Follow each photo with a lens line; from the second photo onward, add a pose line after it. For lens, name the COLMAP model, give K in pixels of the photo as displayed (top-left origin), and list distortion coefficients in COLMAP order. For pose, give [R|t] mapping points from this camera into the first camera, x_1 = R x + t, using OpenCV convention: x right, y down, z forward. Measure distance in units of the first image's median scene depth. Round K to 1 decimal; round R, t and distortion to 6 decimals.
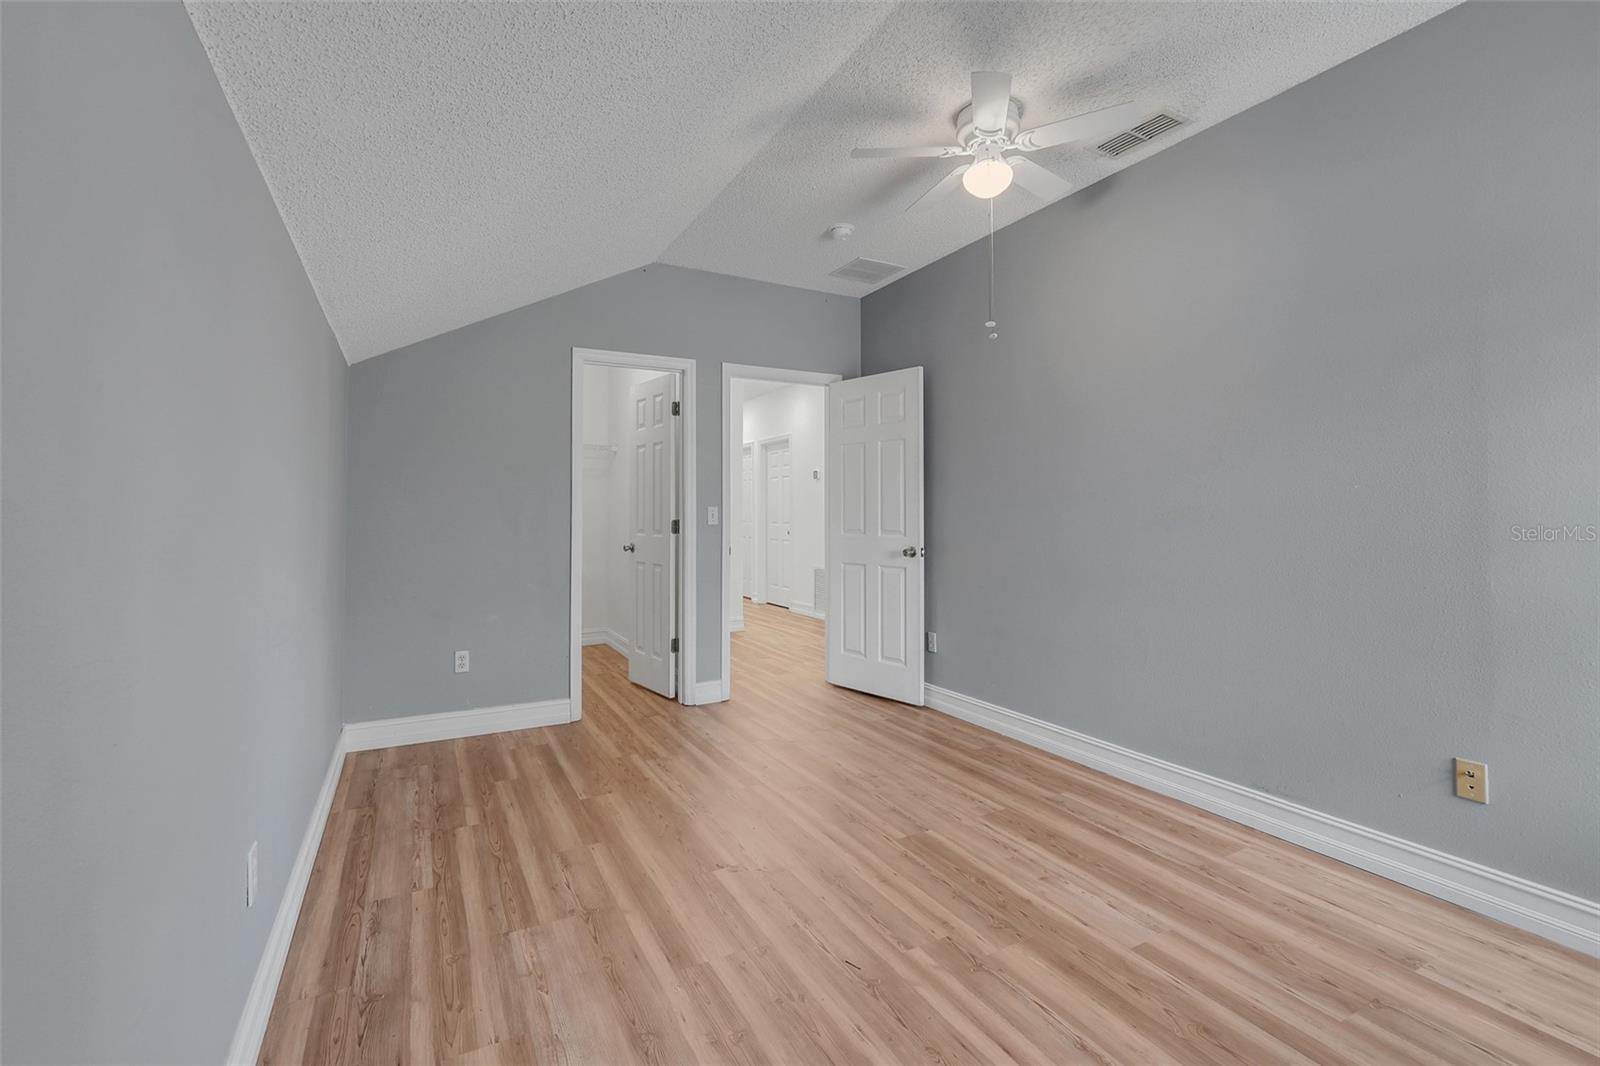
lens RADIAL K [[693.2, 0, 793.8], [0, 693.2, 515.8], [0, 0, 1]] dist [-0.005575, 0.000718]
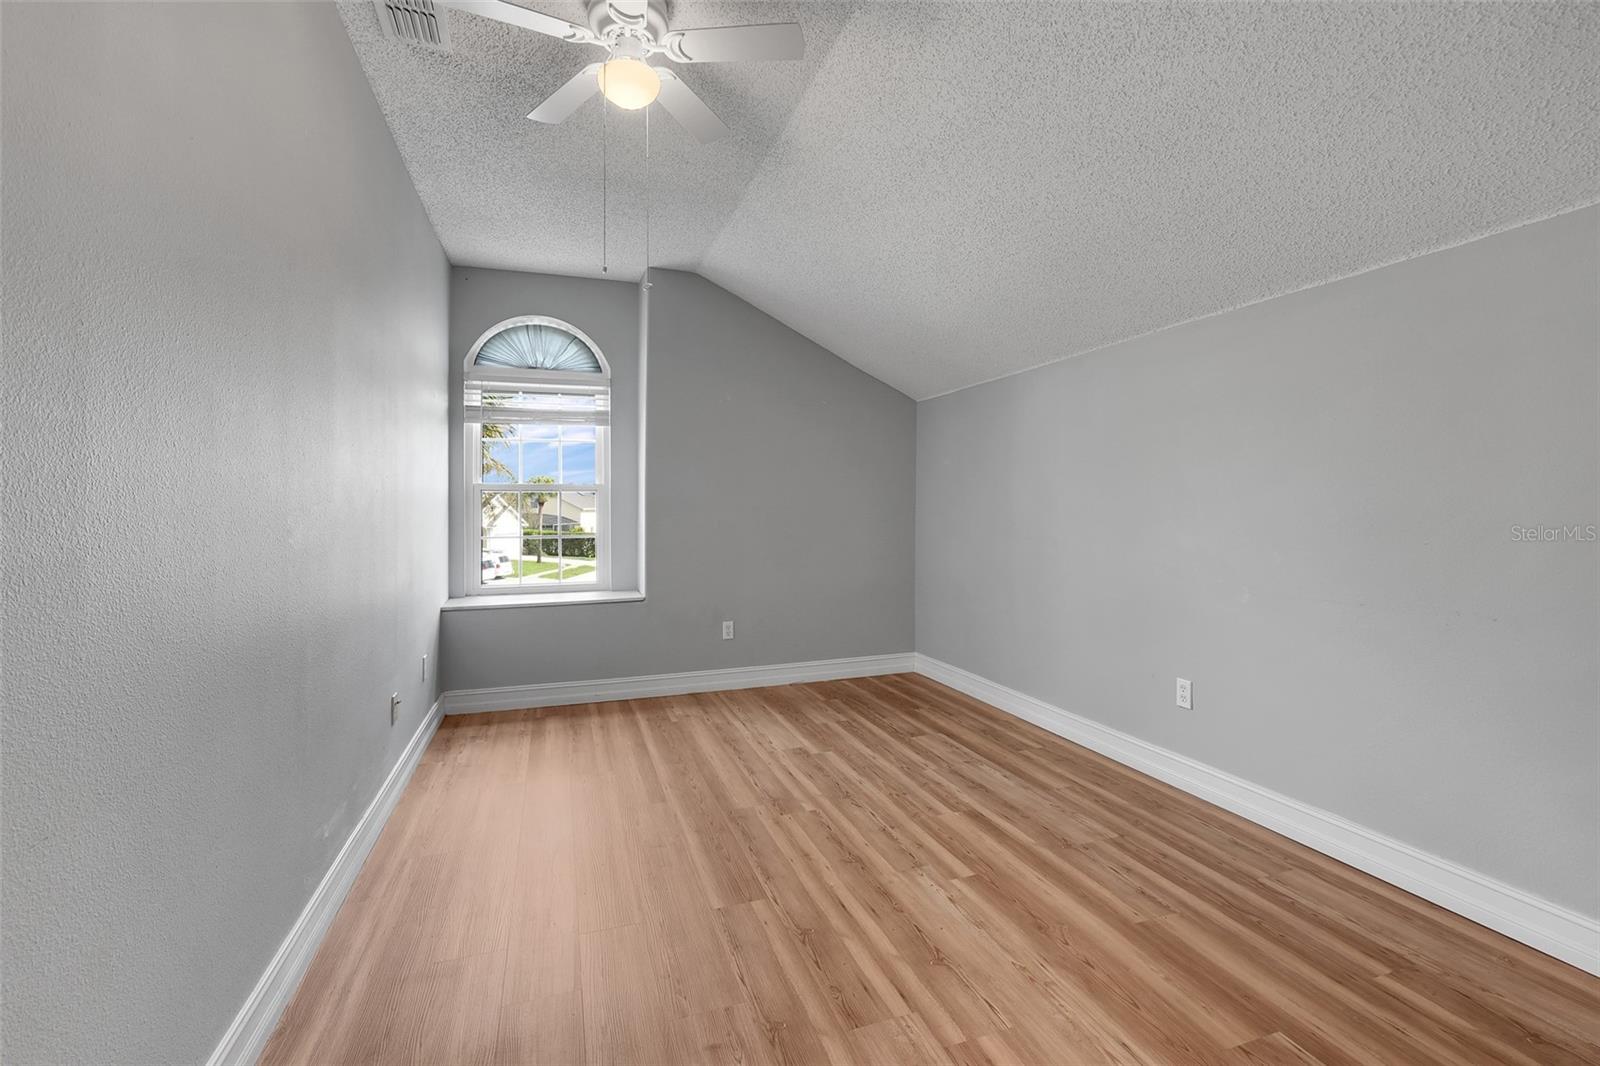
lens RADIAL K [[693.2, 0, 793.8], [0, 693.2, 515.8], [0, 0, 1]] dist [-0.005575, 0.000718]
pose [[-0.985530, 0.008263, 0.169298, -0.037740], [0.010985, 0.999825, 0.015147, -0.010017], [-0.169143, 0.016787, -0.985449, 2.198065]]
